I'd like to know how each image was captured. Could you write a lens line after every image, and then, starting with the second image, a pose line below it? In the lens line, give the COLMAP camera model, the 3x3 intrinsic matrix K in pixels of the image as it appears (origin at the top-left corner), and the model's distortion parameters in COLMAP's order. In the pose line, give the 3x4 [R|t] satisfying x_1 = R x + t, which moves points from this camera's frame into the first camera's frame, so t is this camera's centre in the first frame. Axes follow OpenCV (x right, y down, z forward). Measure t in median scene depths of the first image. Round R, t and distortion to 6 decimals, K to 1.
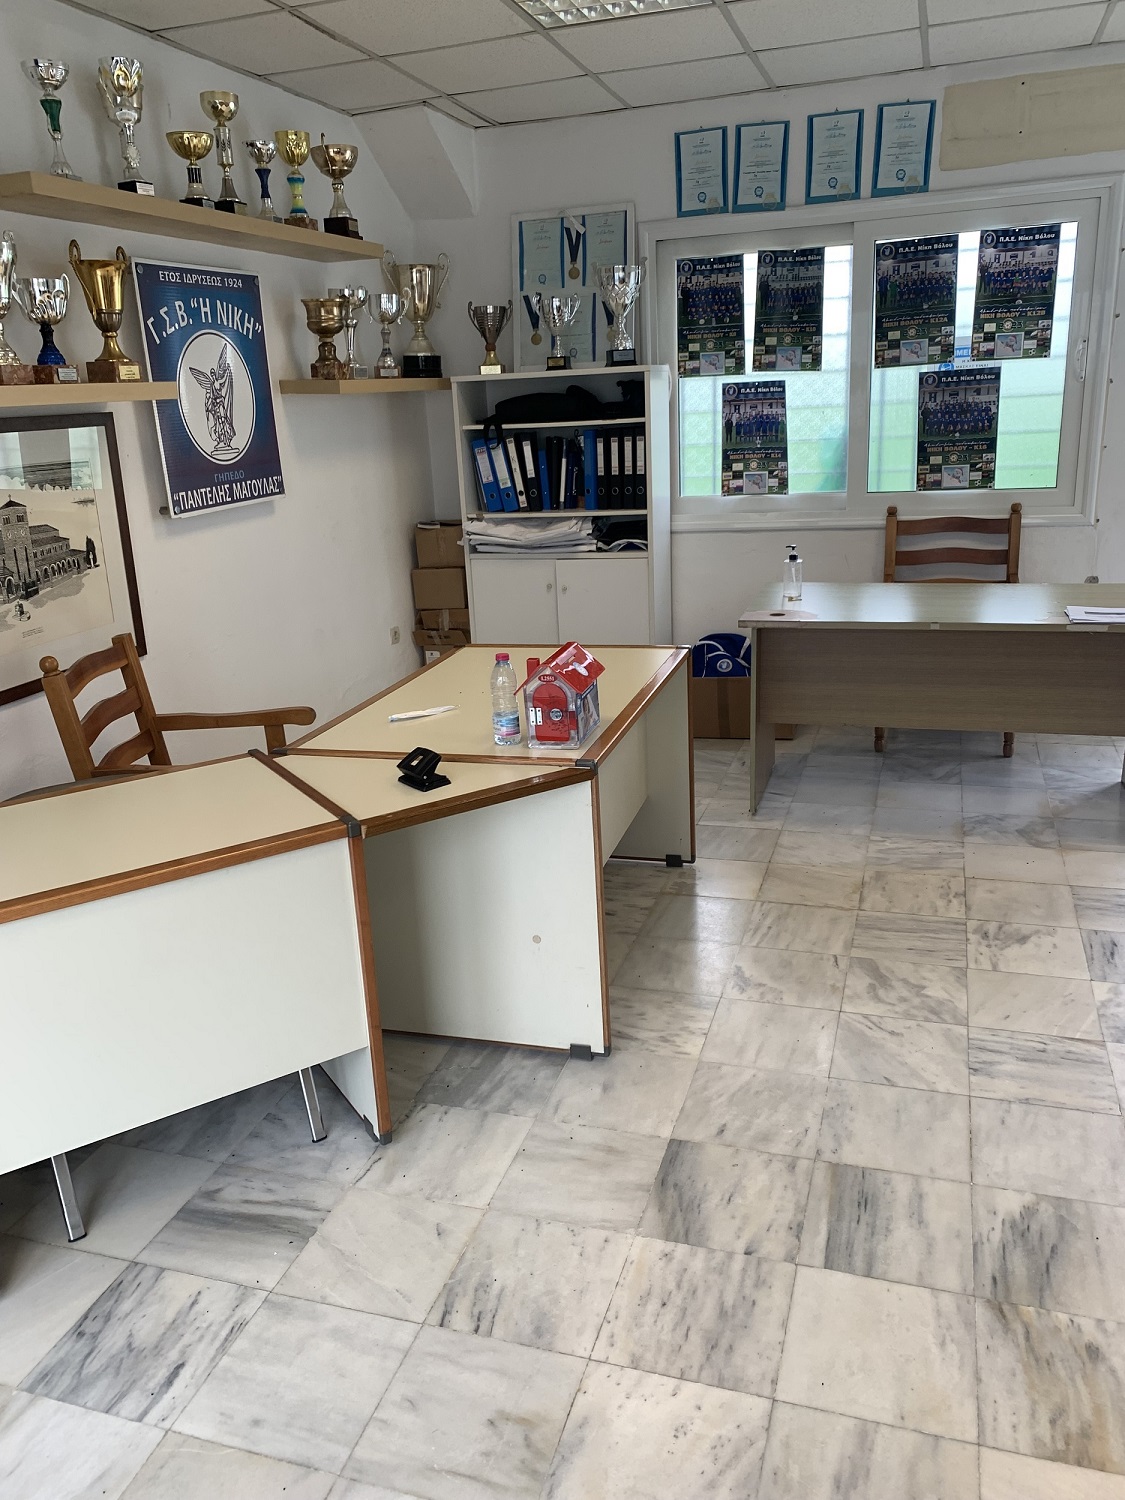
lens RADIAL K [[1136.3, 0, 573.1], [0, 1136.3, 749.8], [0, 0, 1]] dist [0.039635, -0.046007]
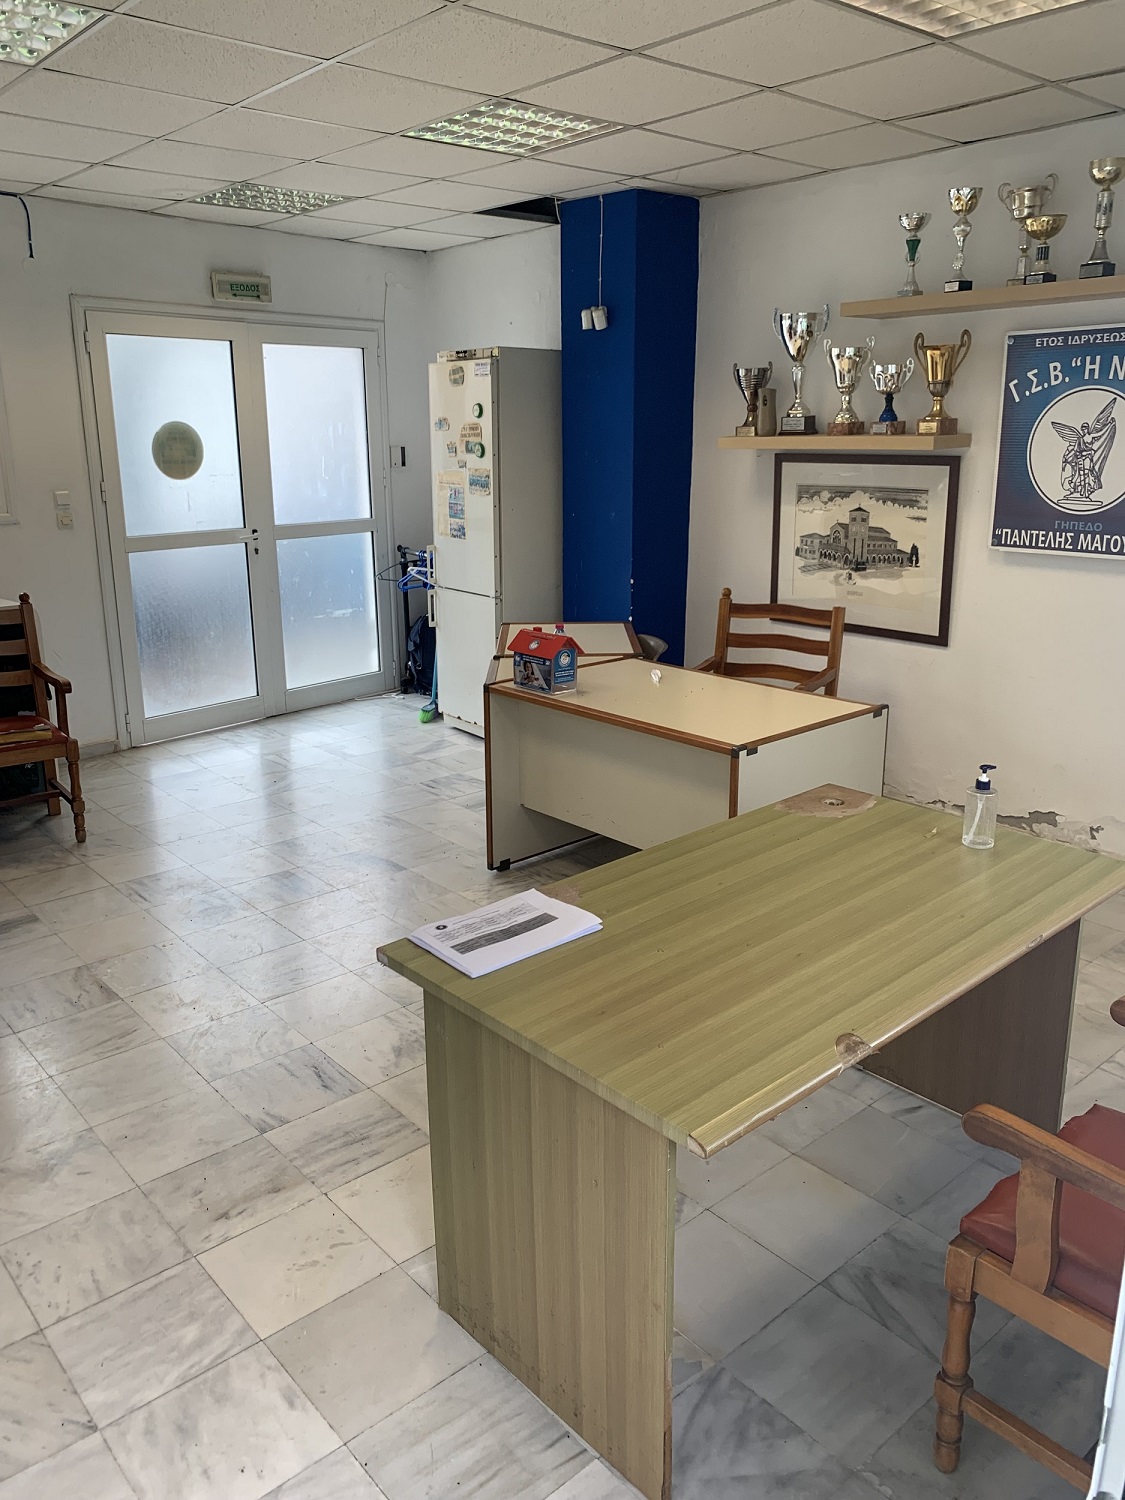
lens RADIAL K [[1136.3, 0, 573.8], [0, 1136.3, 742.3], [0, 0, 1]] dist [0.039635, -0.046007]
pose [[-0.511778, 0.280269, -0.812116, 0.919510], [-0.235371, 0.863382, 0.446287, -0.474790], [0.826247, 0.419548, -0.375893, 1.224953]]
